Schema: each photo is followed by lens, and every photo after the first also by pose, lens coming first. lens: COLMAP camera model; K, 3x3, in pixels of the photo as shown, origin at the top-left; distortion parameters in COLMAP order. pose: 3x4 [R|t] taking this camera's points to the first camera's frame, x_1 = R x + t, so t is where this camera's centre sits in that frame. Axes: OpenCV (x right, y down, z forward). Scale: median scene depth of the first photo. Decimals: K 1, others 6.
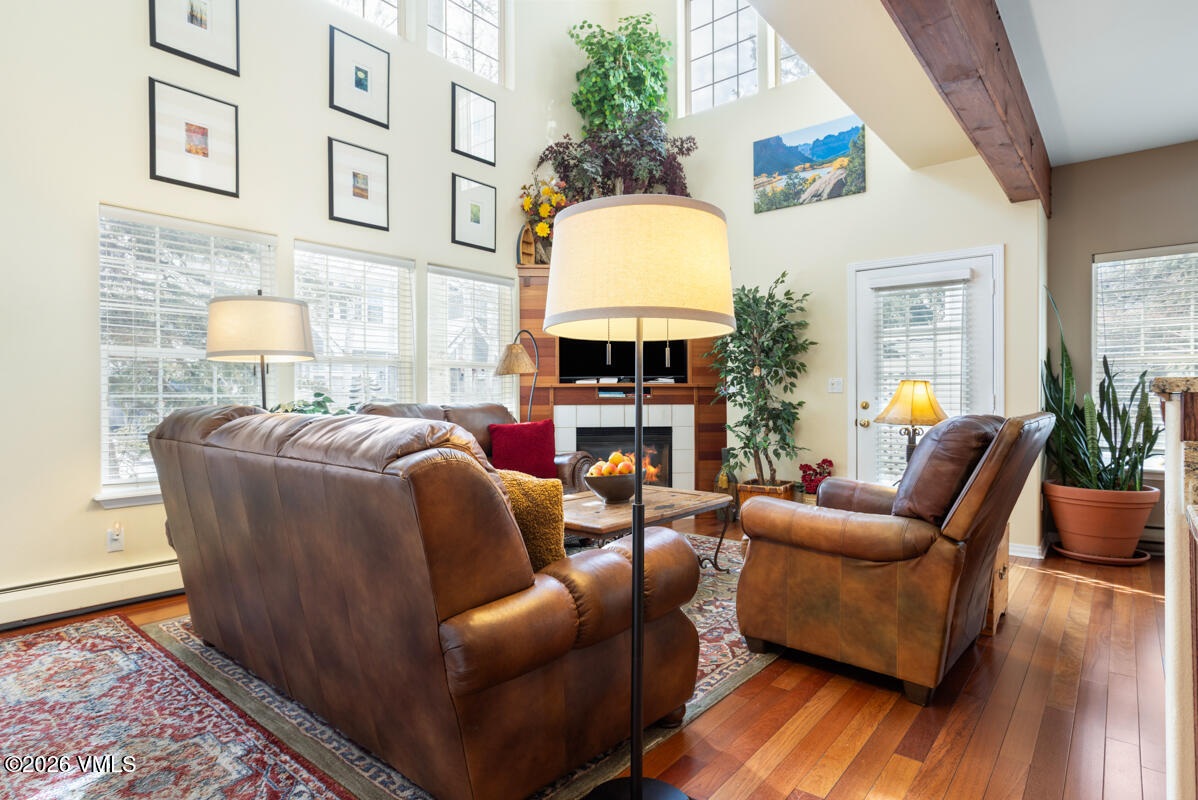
lens RADIAL K [[635.2, 0, 599.2], [0, 635.2, 401.3], [0, 0, 1]] dist [-0.001898, -0.001733]
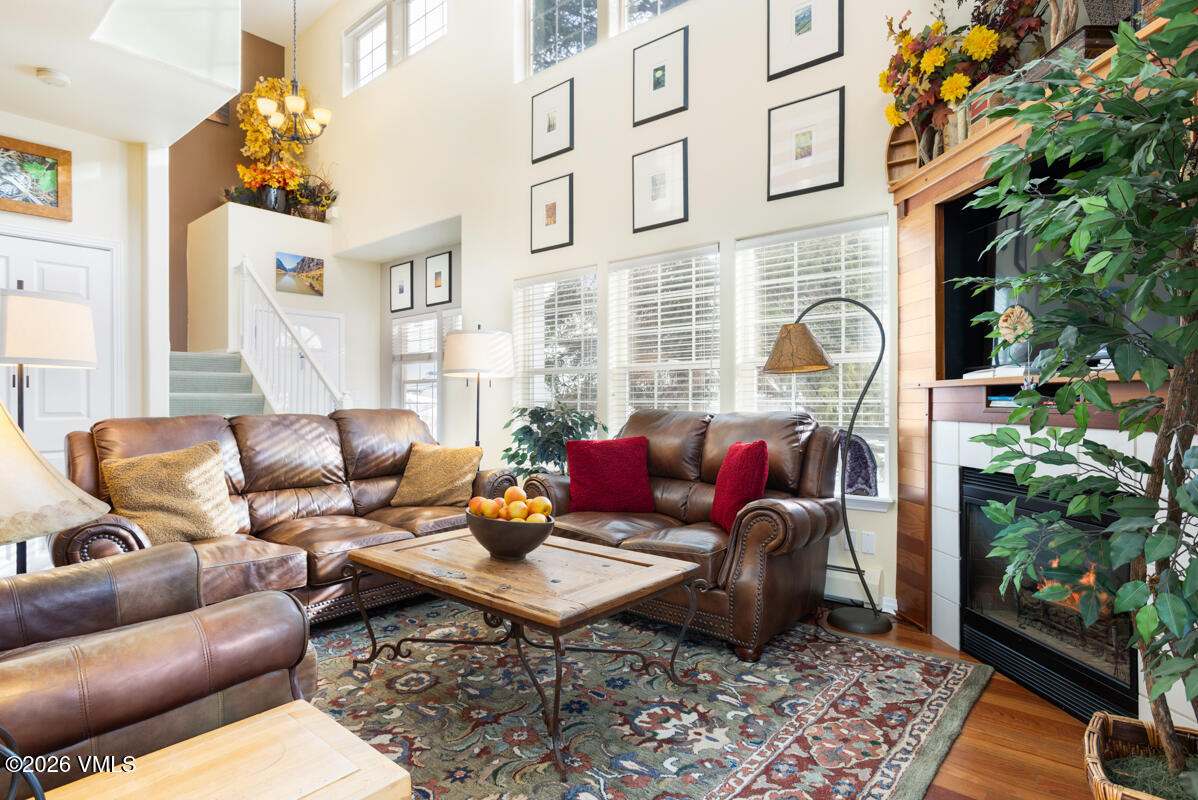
lens RADIAL K [[639.6, 0, 599.1], [0, 639.6, 403.4], [0, 0, 1]] dist [-0.045979, 0.028466]
pose [[-0.010452, 0.002560, -0.999942, 0.611308], [-0.003291, 0.999991, 0.002595, -0.009396], [0.999940, 0.003318, -0.010444, 0.934769]]
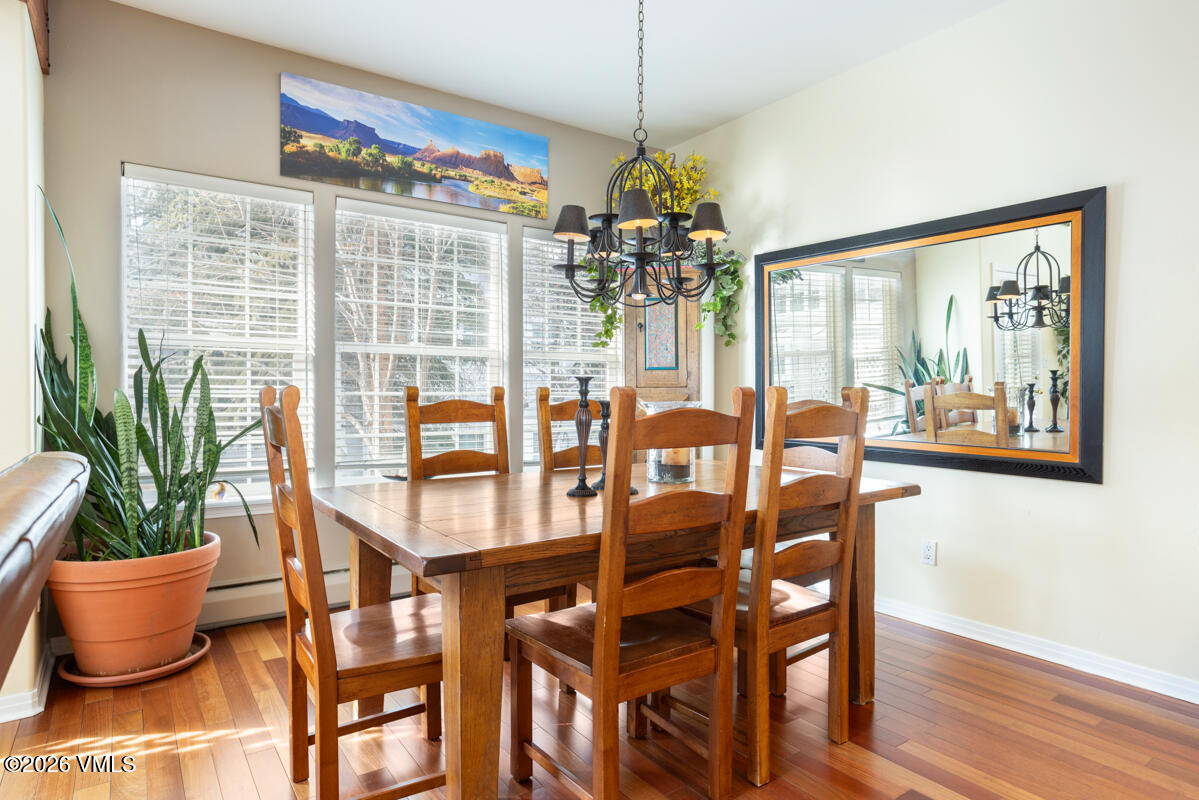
lens RADIAL K [[675.3, 0, 581.9], [0, 675.3, 388.0], [0, 0, 1]] dist [-0.019583, 0.004606]
pose [[0.272187, 0.003744, 0.962237, 0.289663], [0.011301, 0.999911, -0.007087, -0.004807], [-0.962178, 0.012804, 0.272121, 0.416313]]
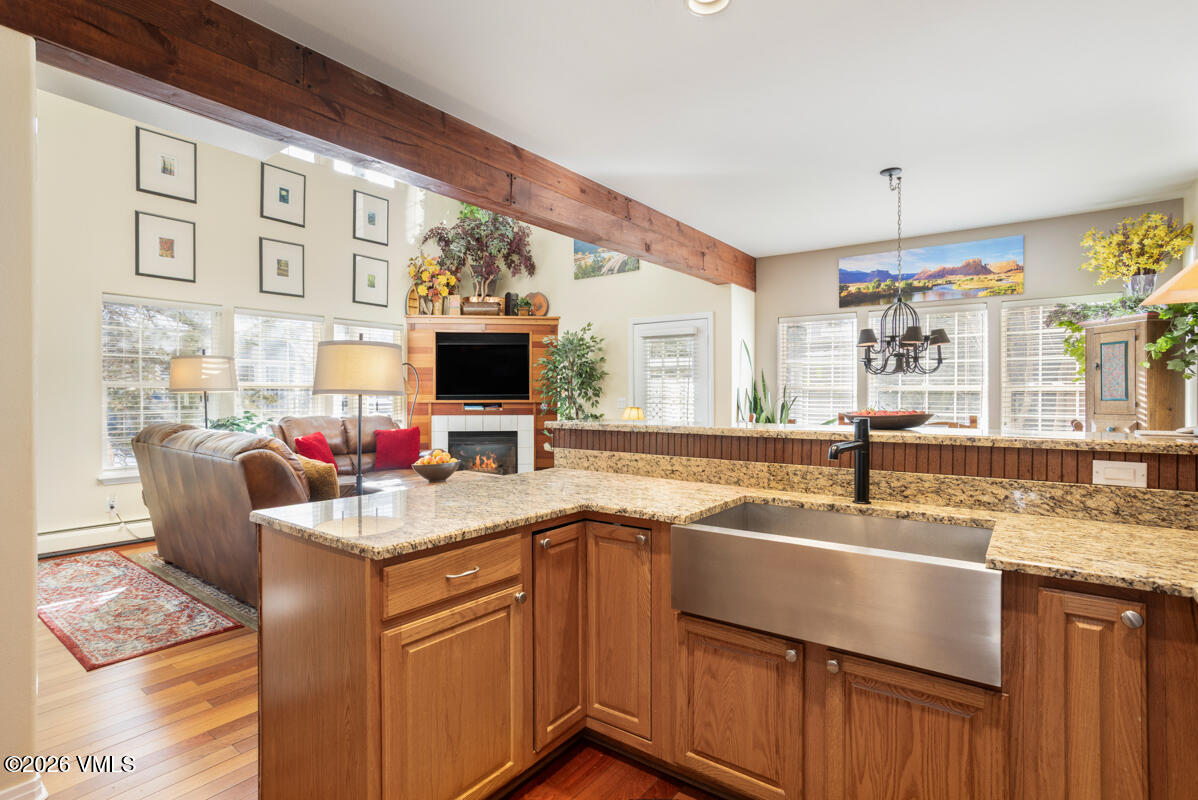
lens RADIAL K [[589.8, 0, 596.4], [0, 589.8, 397.2], [0, 0, 1]] dist [-0.030346, 0.013207]
pose [[0.998961, 0.002951, 0.045472, 0.293945], [-0.002690, 0.999980, -0.005790, -0.034955], [-0.045488, 0.005661, 0.998949, -0.390555]]
